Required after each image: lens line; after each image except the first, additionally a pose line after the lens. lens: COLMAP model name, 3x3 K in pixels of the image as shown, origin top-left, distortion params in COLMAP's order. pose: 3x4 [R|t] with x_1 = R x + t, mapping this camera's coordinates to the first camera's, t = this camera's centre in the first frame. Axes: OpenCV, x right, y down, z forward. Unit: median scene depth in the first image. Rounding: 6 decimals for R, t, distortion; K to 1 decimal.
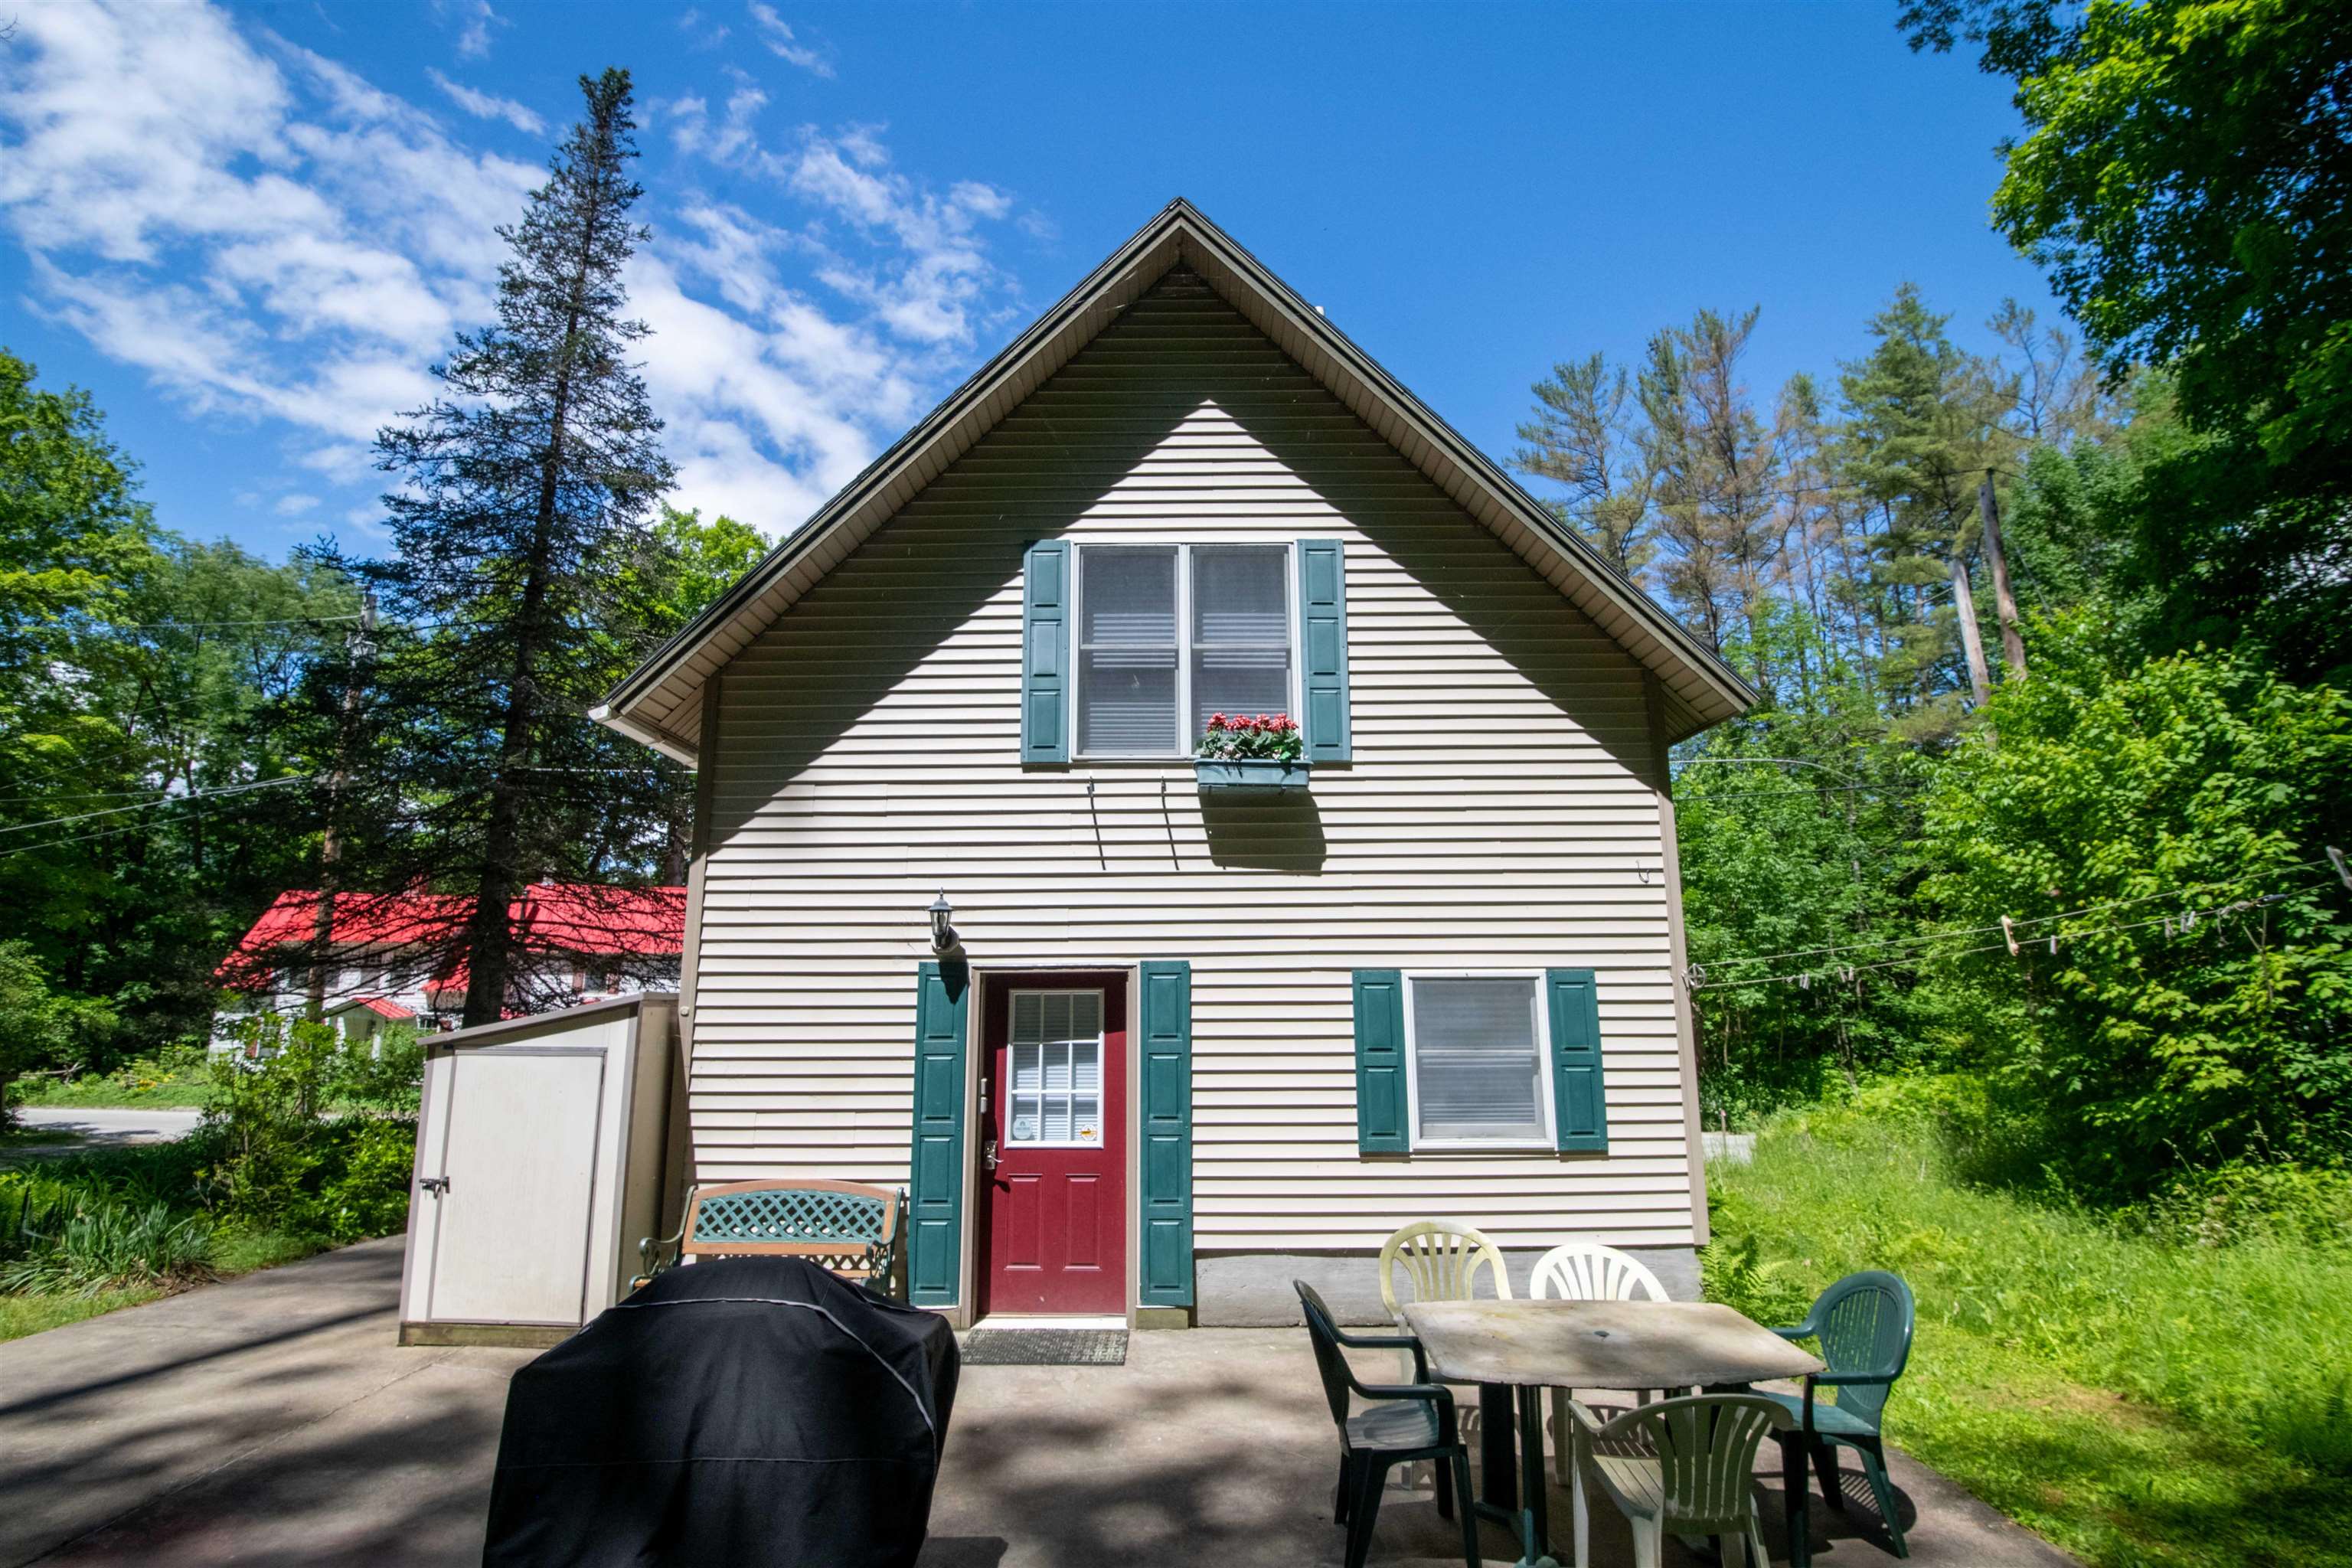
lens RADIAL K [[1081.9, 0, 1130.4], [0, 1081.9, 763.7], [0, 0, 1]] dist [-0.014283, -0.000737]
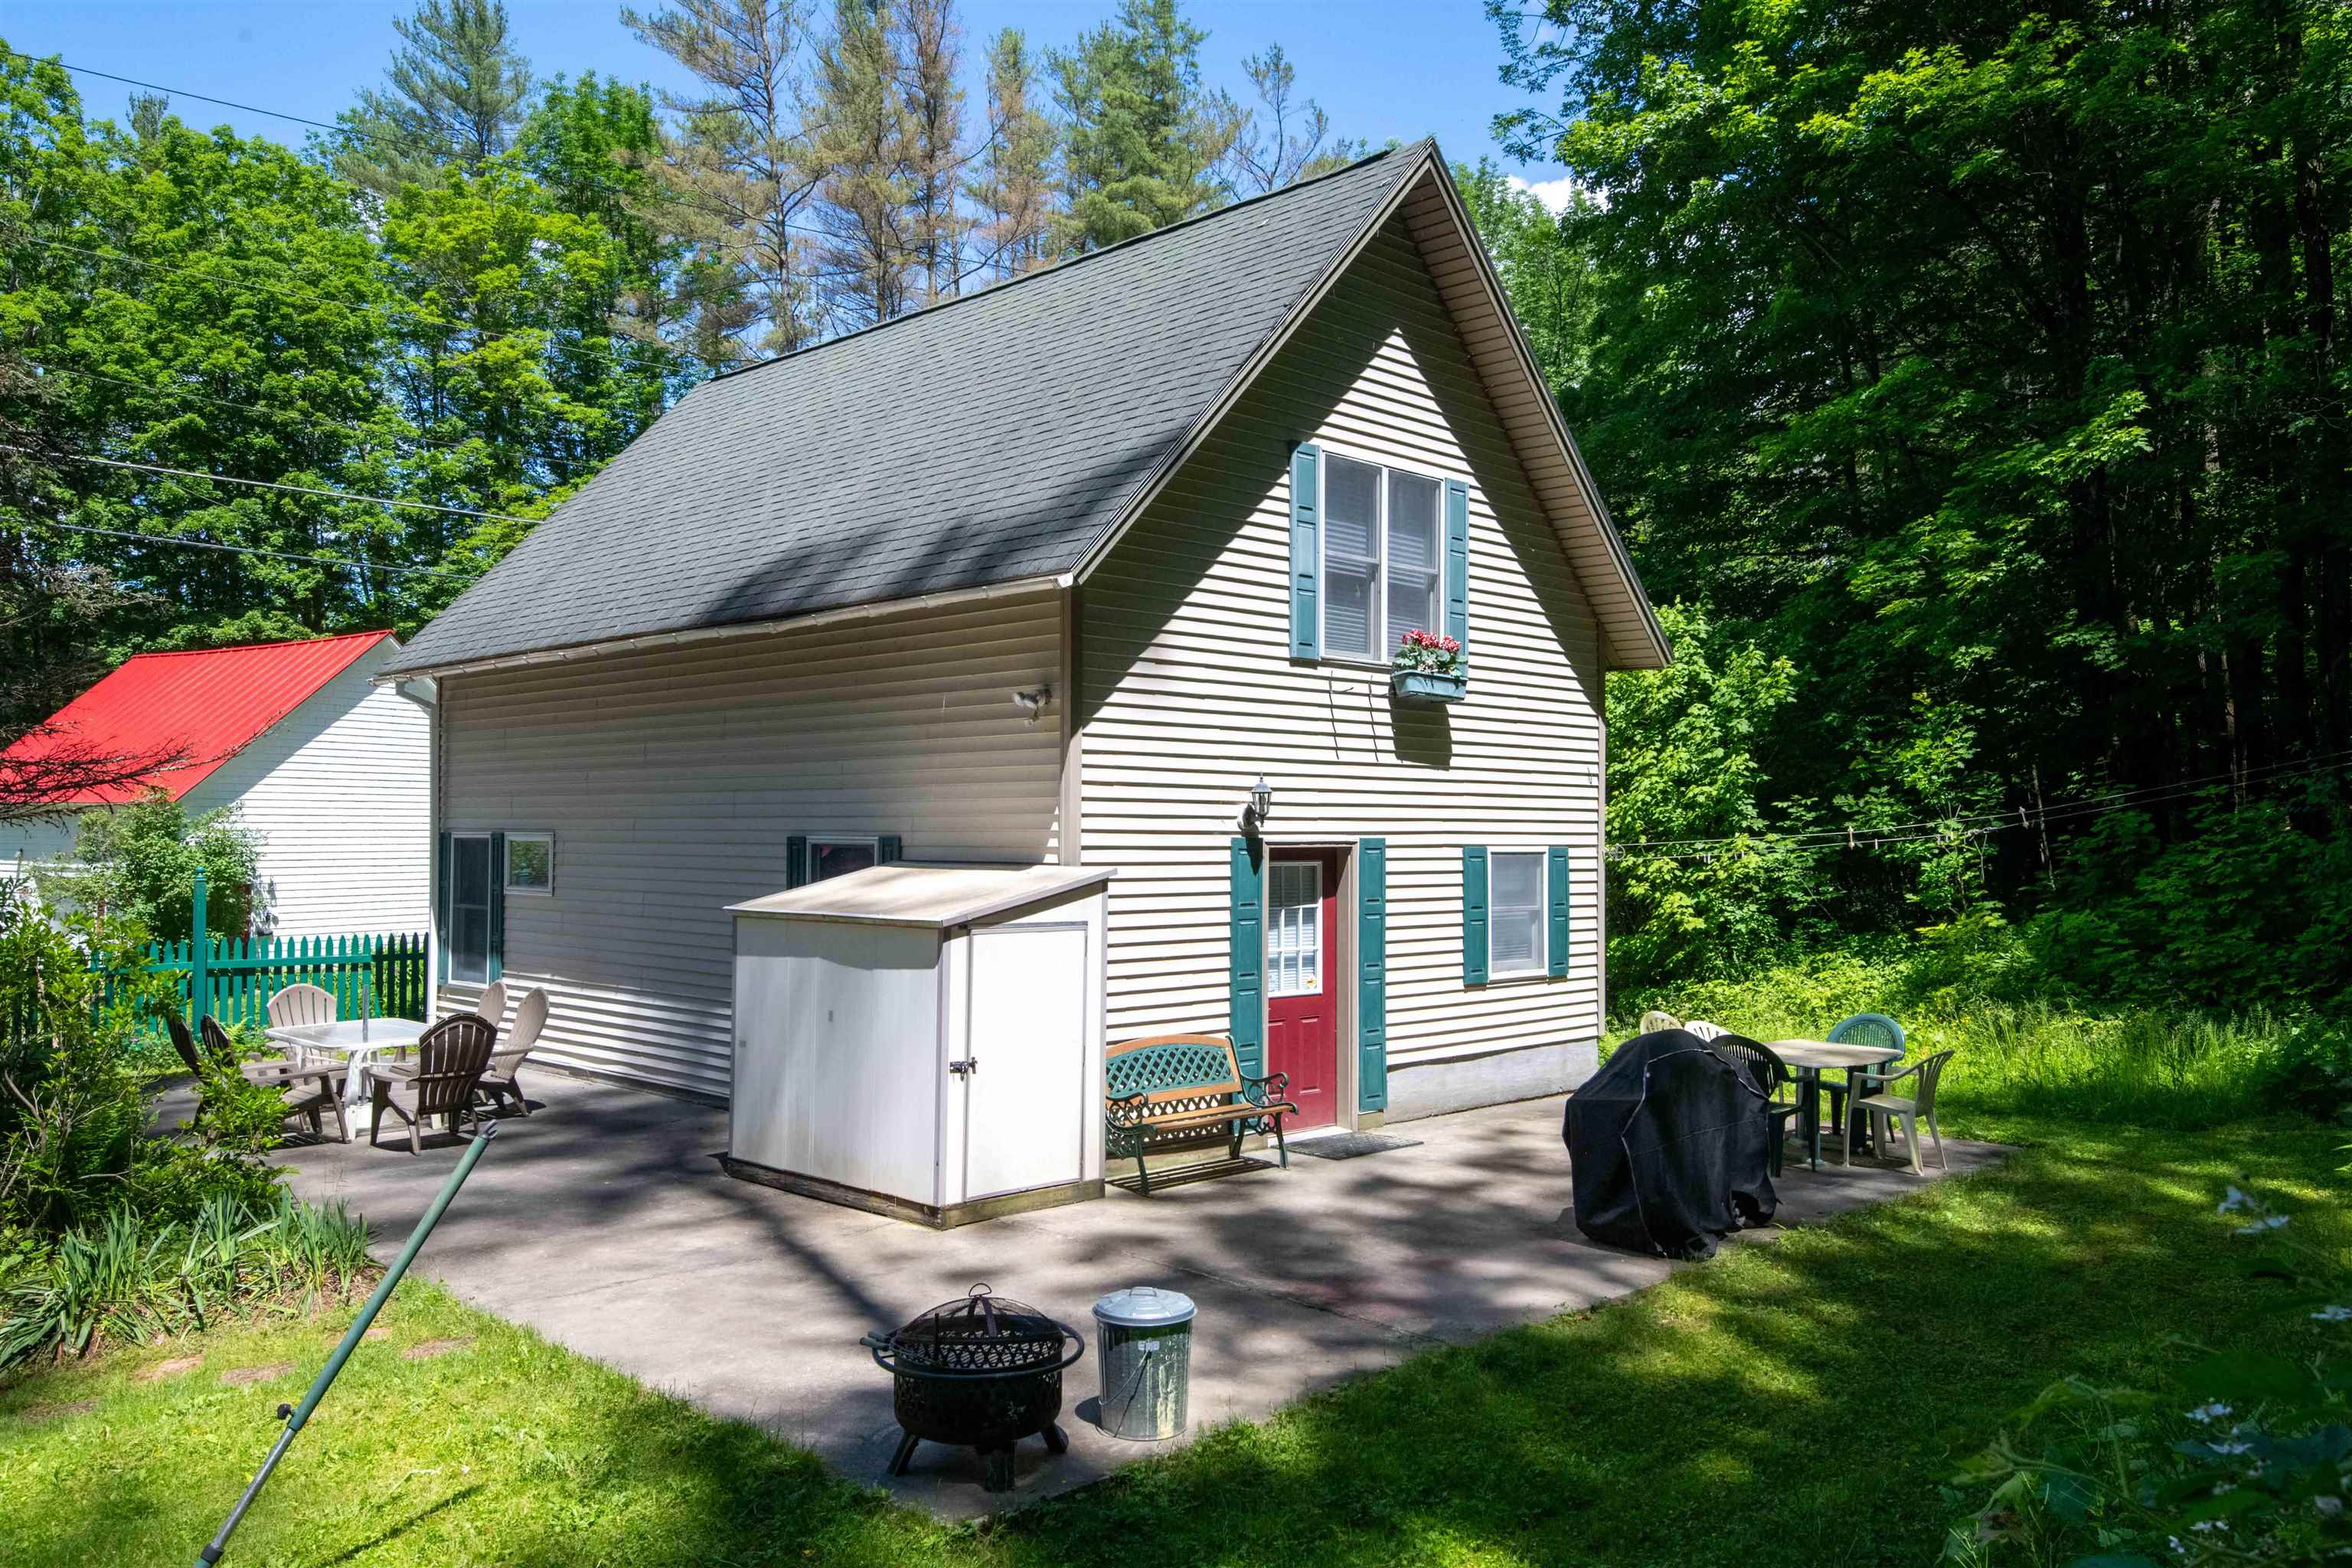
lens RADIAL K [[1766.7, 0, 1176.0], [0, 1766.7, 784.0], [0, 0, 1]] dist [0.024369, -0.003131]
pose [[0.701469, 0.029257, 0.712099, -1.459363], [-0.153606, 0.981881, 0.110972, -0.055535], [-0.695950, -0.187226, 0.693253, -0.174718]]
